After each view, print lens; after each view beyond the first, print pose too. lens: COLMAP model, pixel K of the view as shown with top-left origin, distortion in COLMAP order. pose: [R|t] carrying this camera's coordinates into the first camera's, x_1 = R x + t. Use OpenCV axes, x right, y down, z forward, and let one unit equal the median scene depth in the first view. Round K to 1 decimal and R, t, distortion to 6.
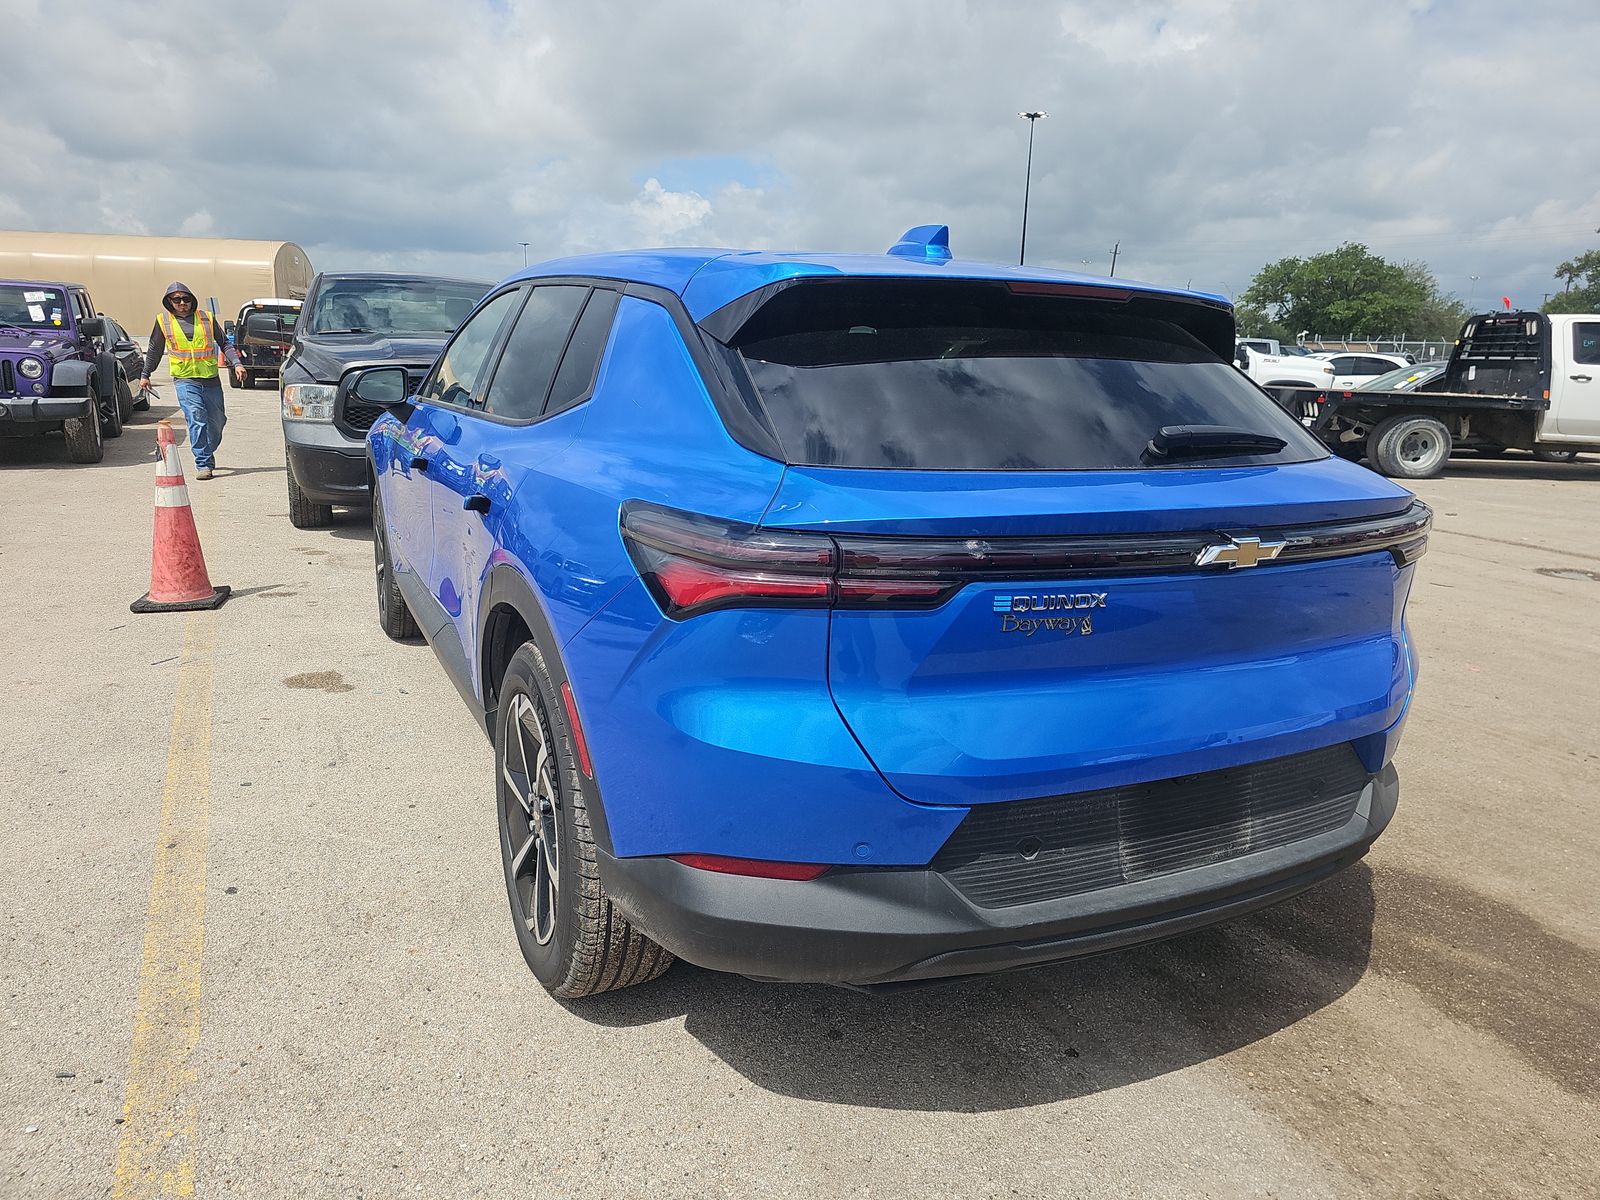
lens RADIAL K [[1087.5, 0, 791.1], [0, 1087.5, 598.5], [0, 0, 1]] dist [0.030103, -0.030426]
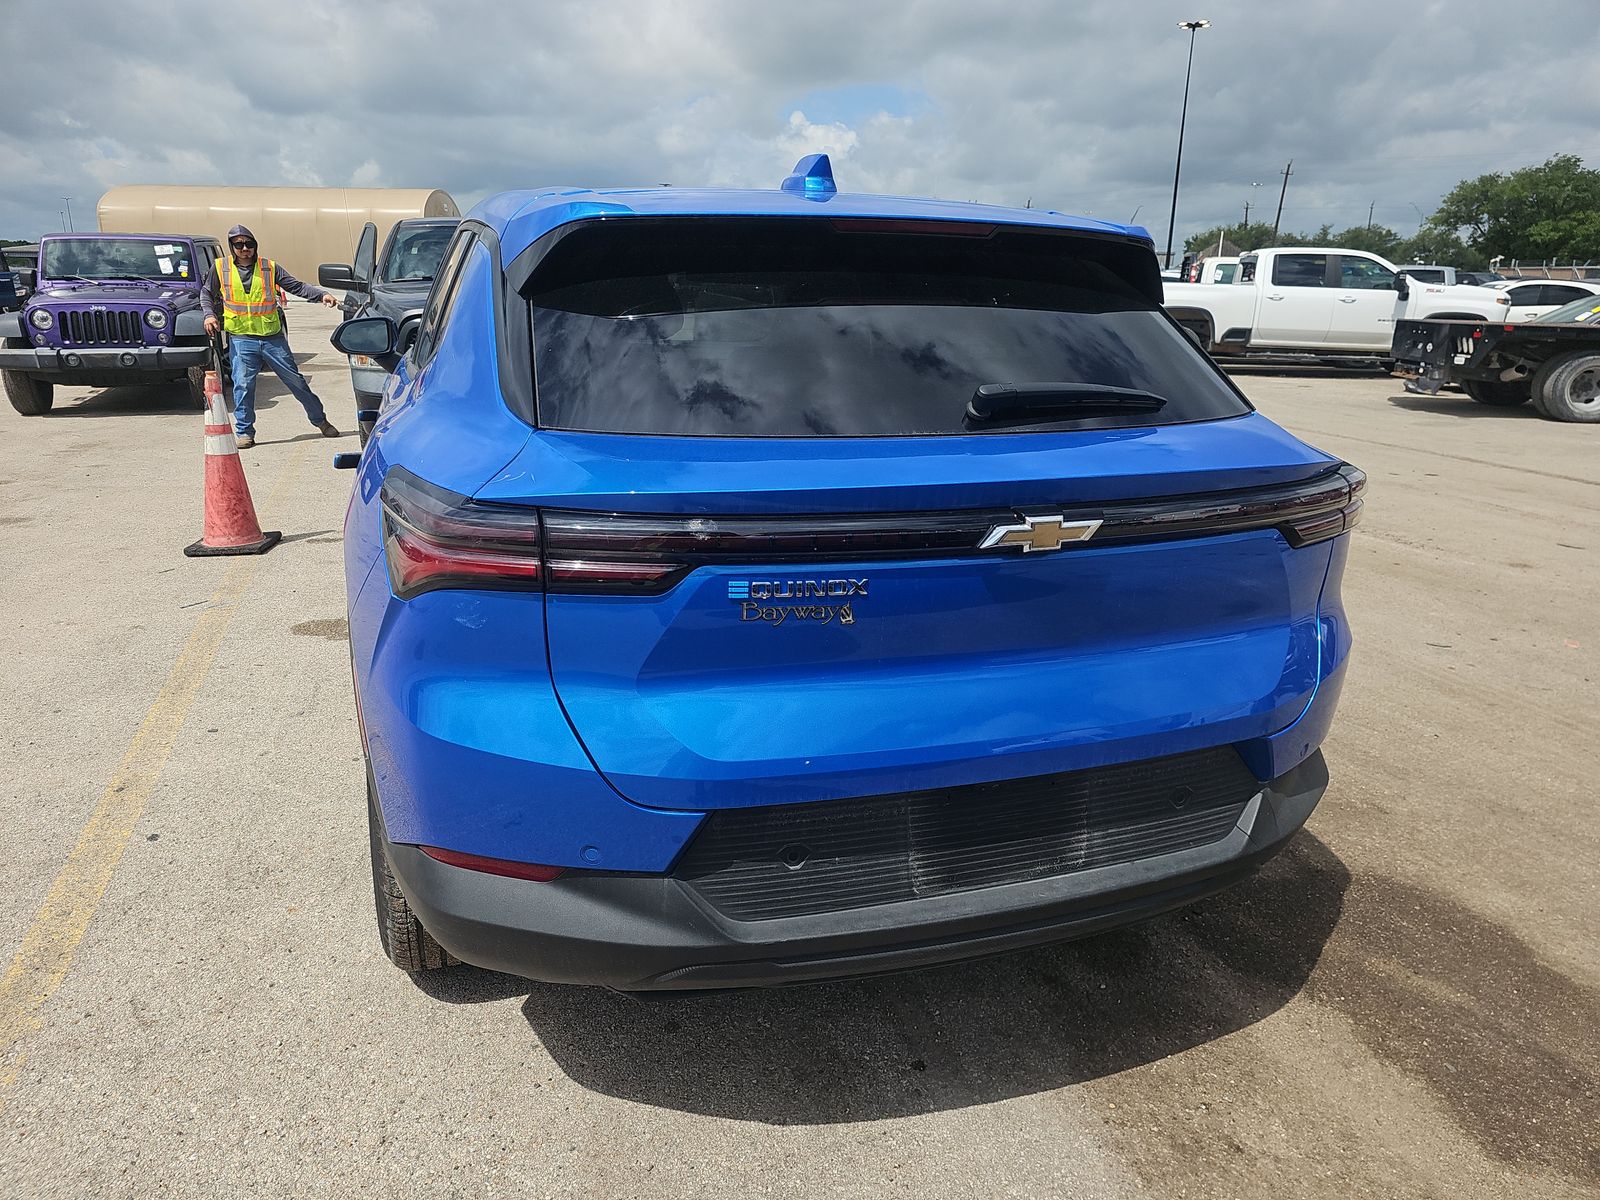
lens RADIAL K [[1087.5, 0, 785.9], [0, 1087.5, 603.8], [0, 0, 1]] dist [0.030103, -0.030426]
pose [[0.990391, 0.022147, -0.136514, 0.235189], [-0.014207, 0.998165, 0.058868, -0.024195], [0.137567, -0.056363, 0.988888, 0.083347]]
